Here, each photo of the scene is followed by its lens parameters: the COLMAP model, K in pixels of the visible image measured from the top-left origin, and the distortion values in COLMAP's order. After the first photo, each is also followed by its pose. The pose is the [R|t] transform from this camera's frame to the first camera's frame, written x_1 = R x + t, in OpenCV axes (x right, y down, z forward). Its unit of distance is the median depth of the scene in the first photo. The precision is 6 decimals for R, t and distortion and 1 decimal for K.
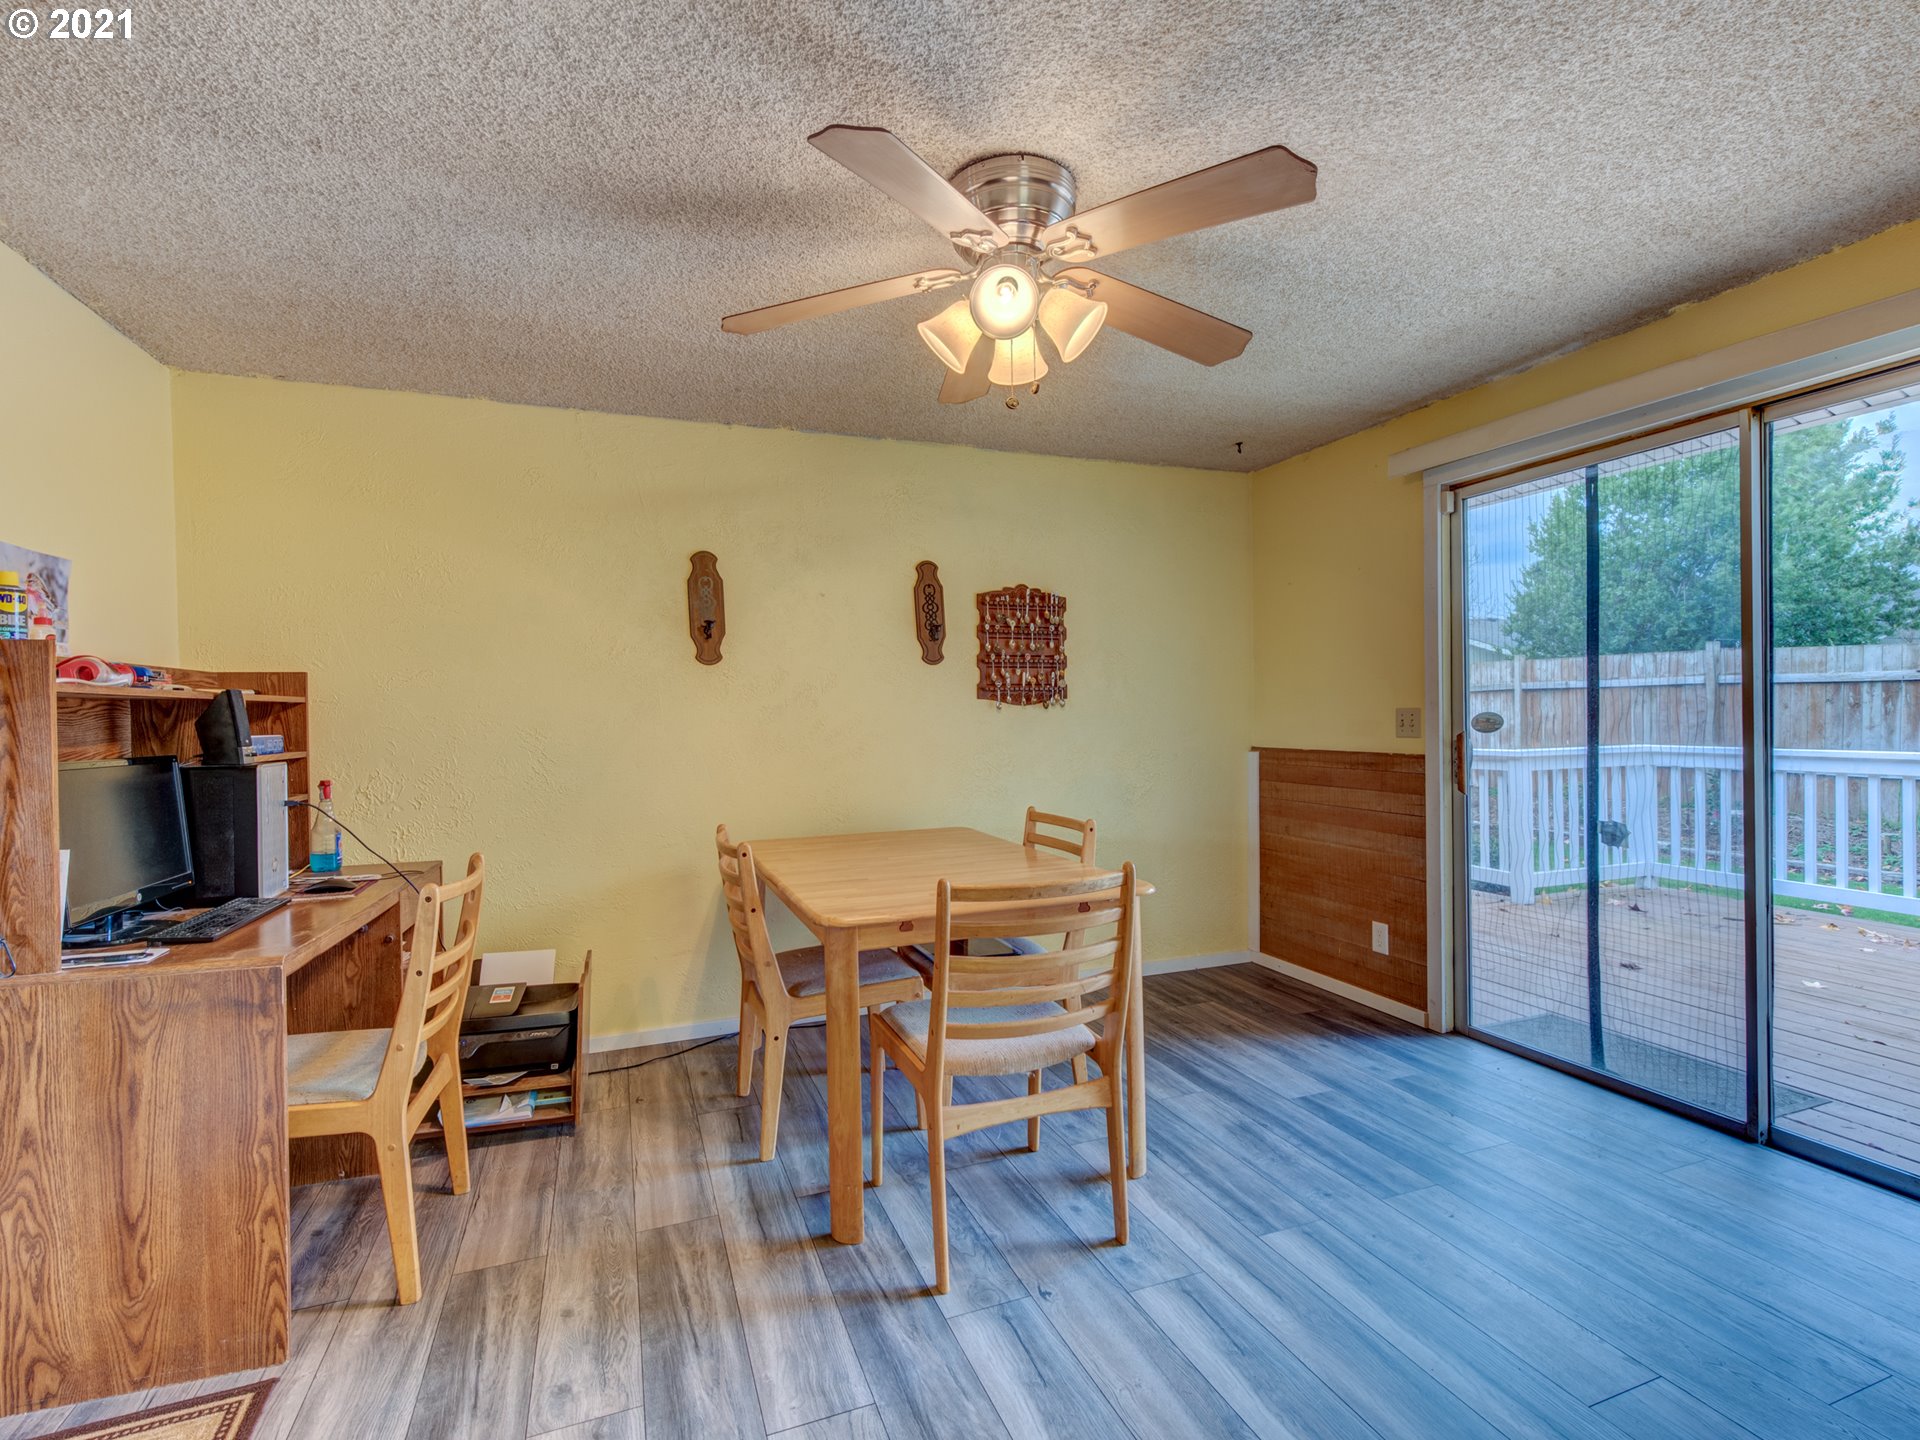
lens RADIAL K [[907.8, 0, 934.1], [0, 907.8, 721.2], [0, 0, 1]] dist [0.010701, -0.000019]
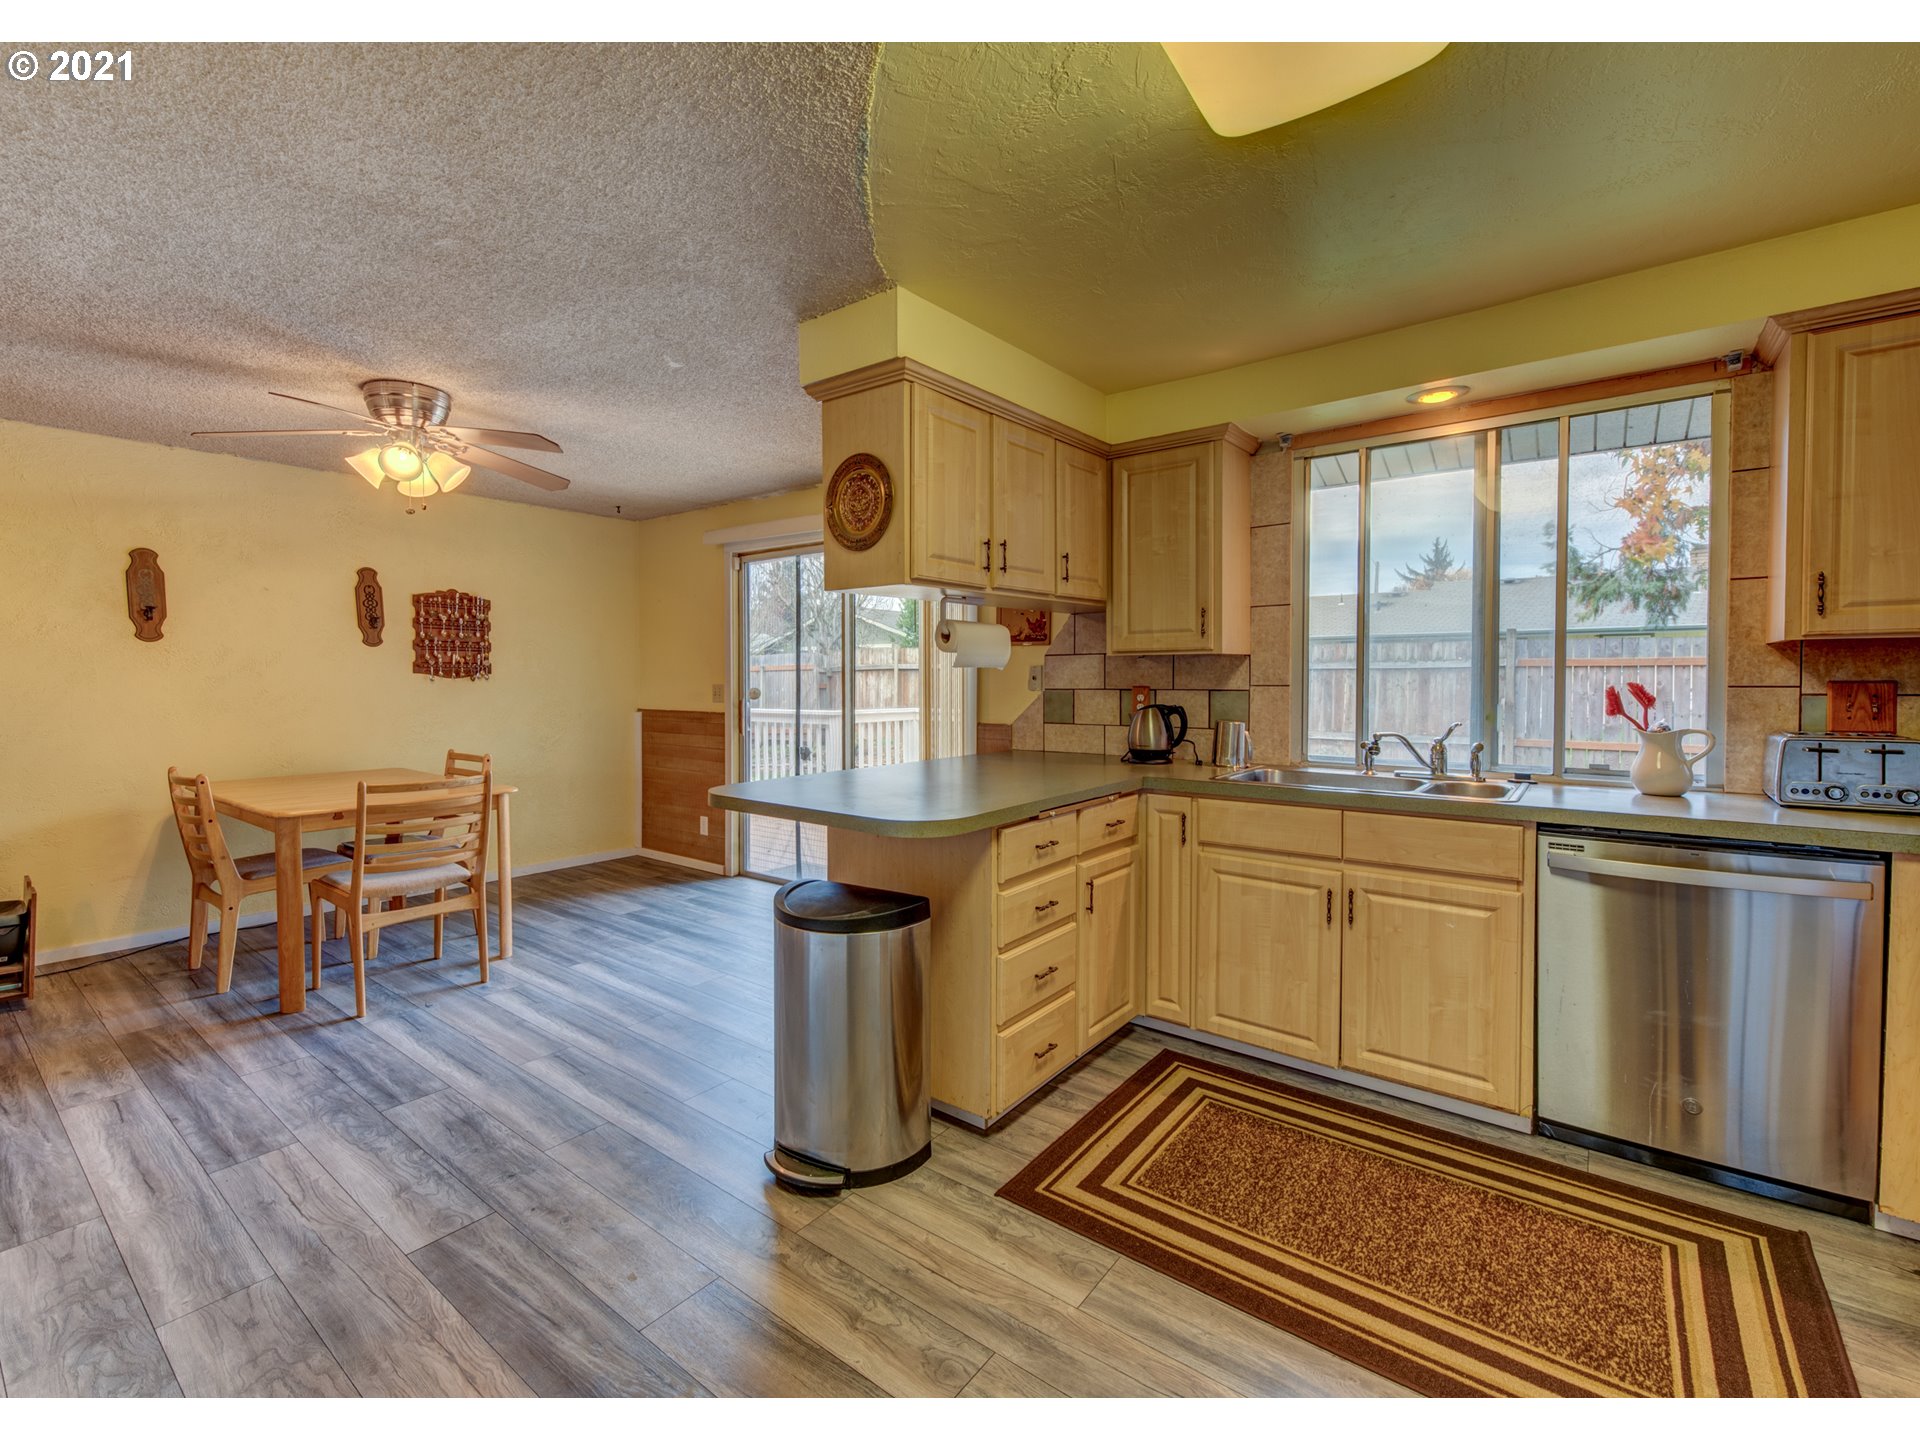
lens RADIAL K [[847.2, 0, 939.3], [0, 847.2, 702.1], [0, 0, 1]] dist [0.002701, -0.000632]
pose [[0.847379, 0.001921, 0.530984, 0.046270], [-0.010572, 0.999856, 0.013255, -0.007342], [-0.530883, -0.016846, 0.847278, -0.530833]]
